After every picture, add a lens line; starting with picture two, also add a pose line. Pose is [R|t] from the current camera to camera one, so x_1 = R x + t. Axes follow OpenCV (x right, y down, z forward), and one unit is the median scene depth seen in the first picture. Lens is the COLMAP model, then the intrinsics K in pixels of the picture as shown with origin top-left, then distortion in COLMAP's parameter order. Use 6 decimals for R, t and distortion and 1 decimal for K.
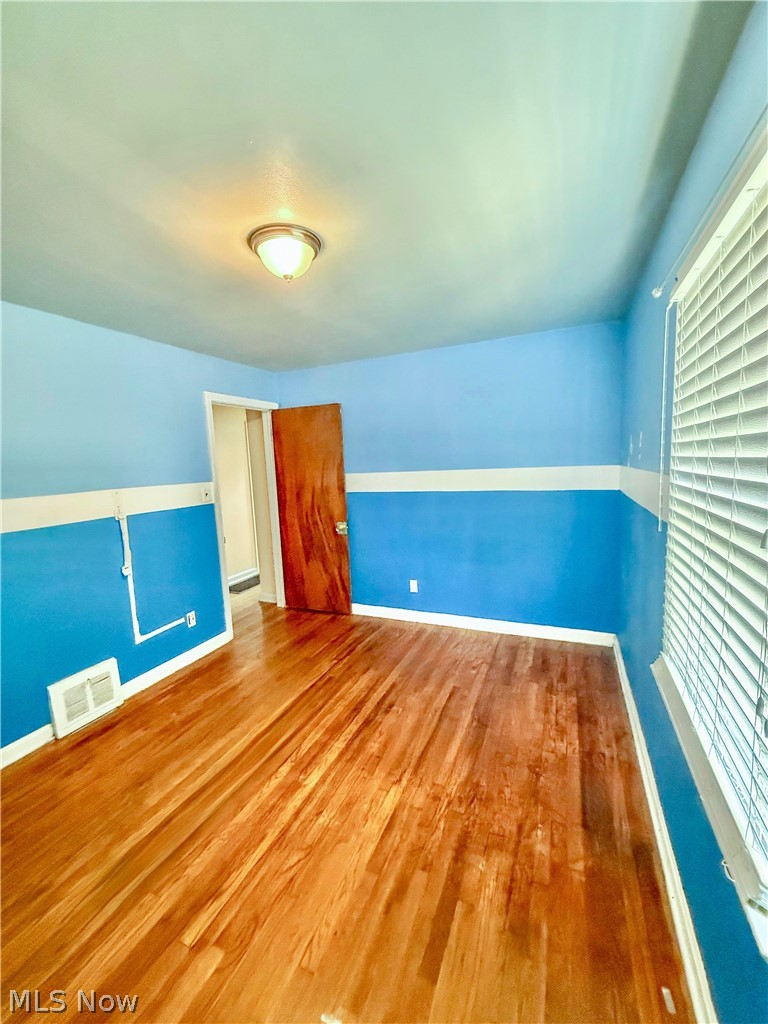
lens RADIAL K [[409.0, 0, 384.4], [0, 409.0, 510.3], [0, 0, 1]] dist [0.001312, 0.000006]
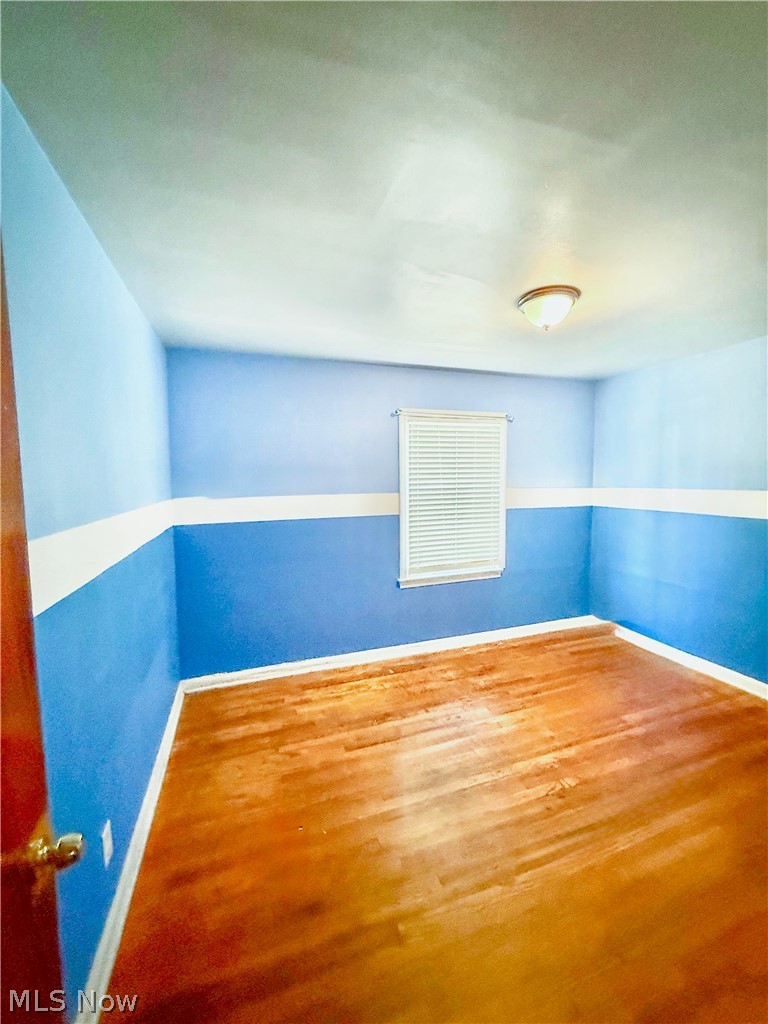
lens RADIAL K [[409.0, 0, 383.0], [0, 409.0, 512.2], [0, 0, 1]] dist [0.001312, 0.000006]
pose [[-0.692046, -0.007806, 0.721811, -0.587411], [0.122516, 0.984164, 0.128107, -0.188925], [-0.711380, 0.177089, -0.680131, 1.719573]]
